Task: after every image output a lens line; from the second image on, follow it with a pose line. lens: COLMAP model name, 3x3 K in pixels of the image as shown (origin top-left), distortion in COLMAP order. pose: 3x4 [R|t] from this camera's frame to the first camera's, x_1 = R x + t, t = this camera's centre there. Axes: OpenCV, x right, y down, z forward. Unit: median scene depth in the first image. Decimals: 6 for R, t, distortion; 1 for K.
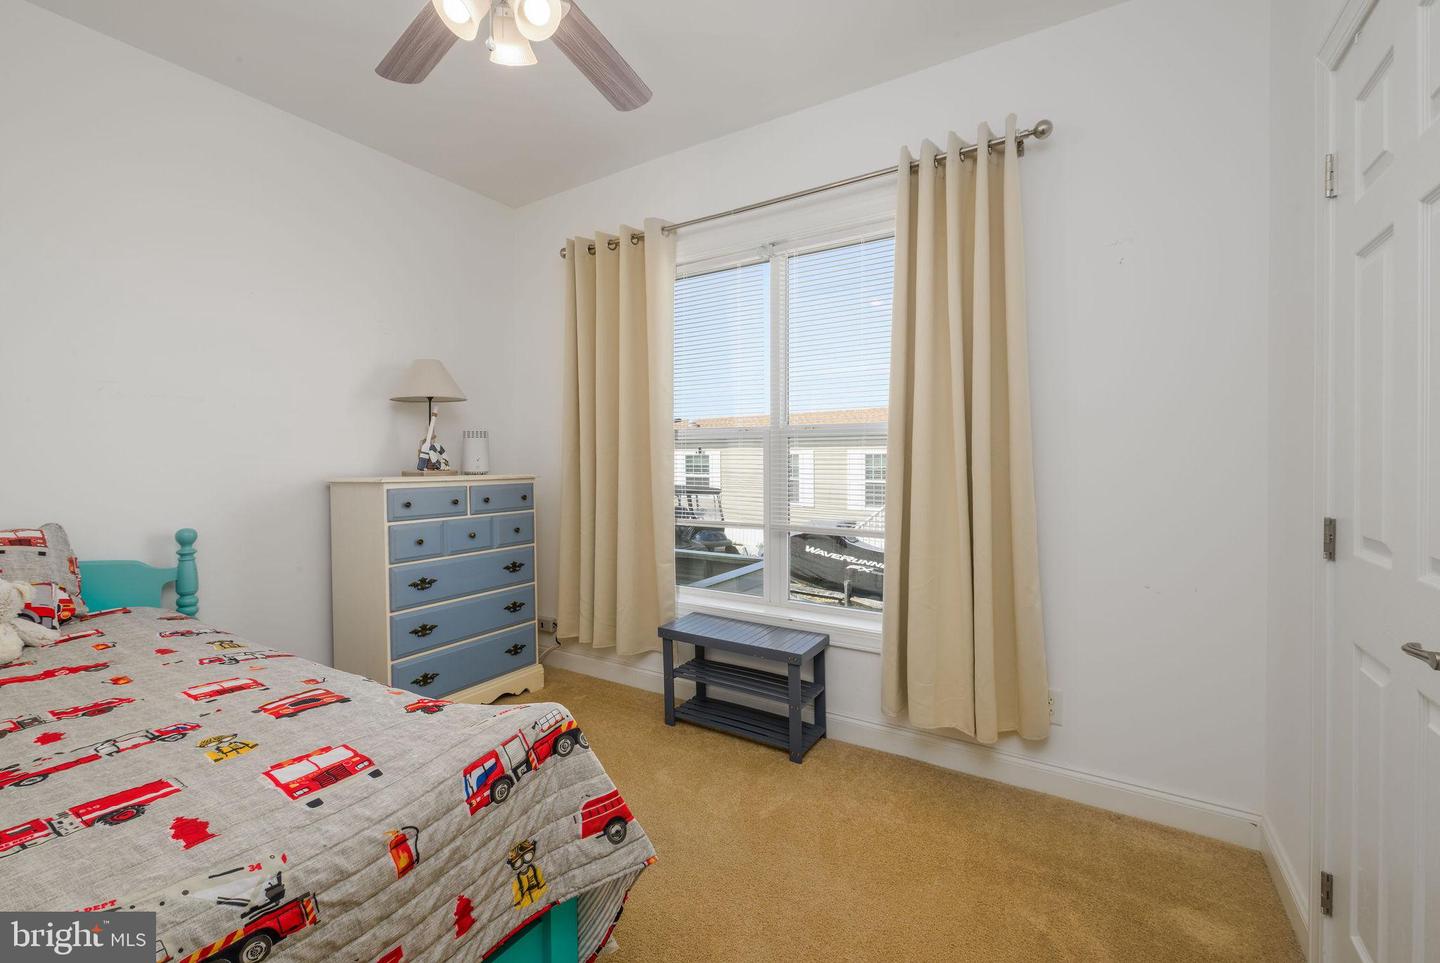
lens RADIAL K [[601.9, 0, 719.6], [0, 601.9, 455.0], [0, 0, 1]] dist [0.000306, -0.000066]
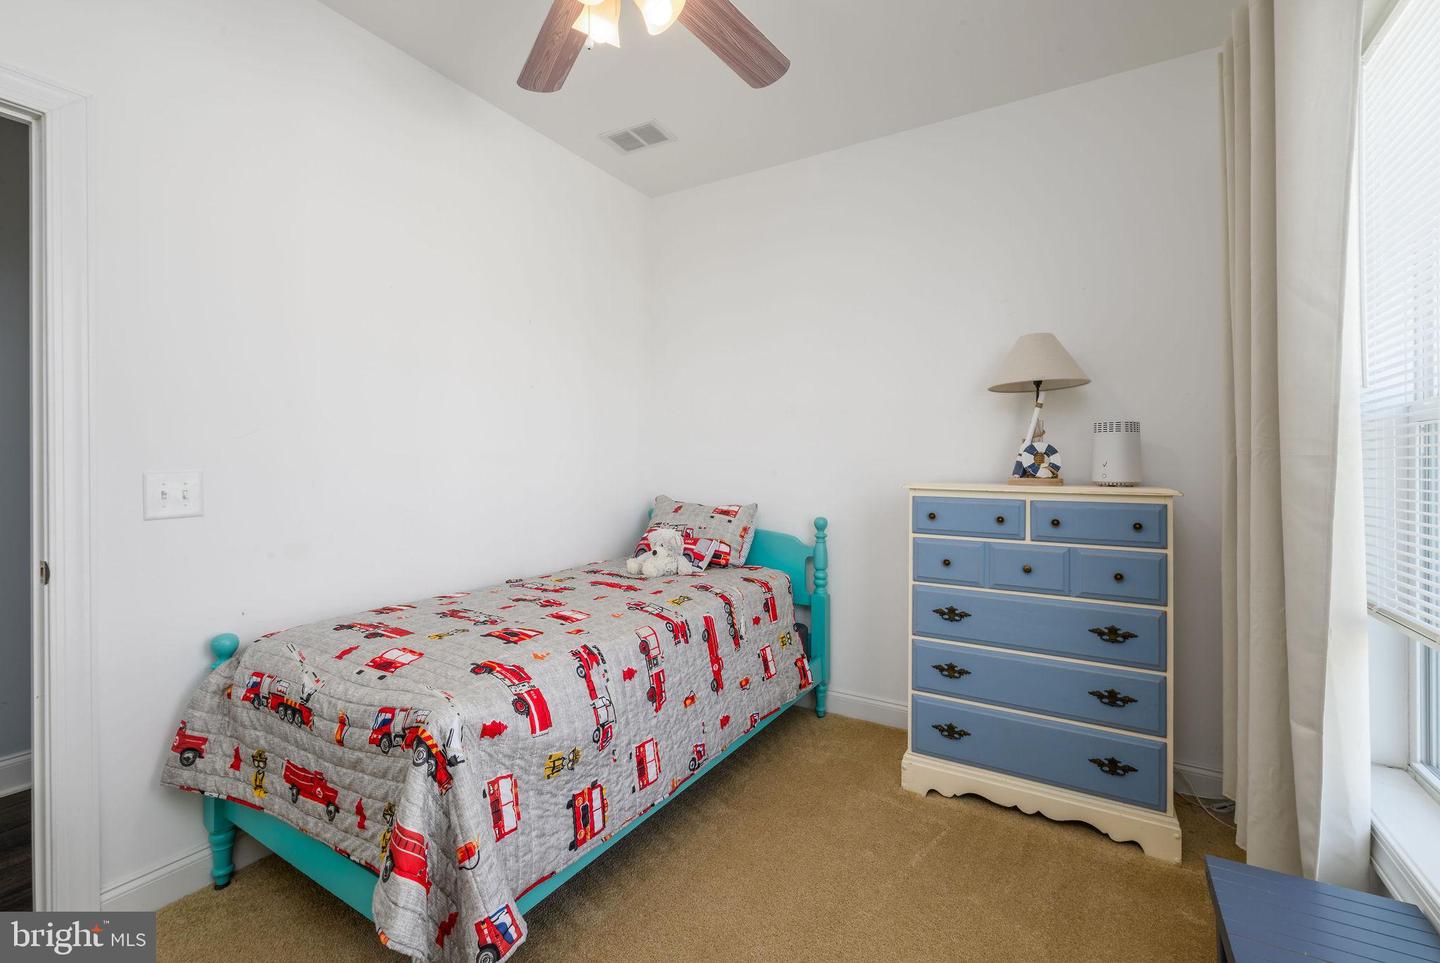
lens RADIAL K [[619.0, 0, 715.3], [0, 619.0, 460.9], [0, 0, 1]] dist [0.001669, 0.000160]
pose [[0.012995, 0.001414, -0.999915, 0.350449], [0.002717, 0.999995, 0.001450, 0.002295], [0.999912, -0.002736, 0.012991, 0.669202]]
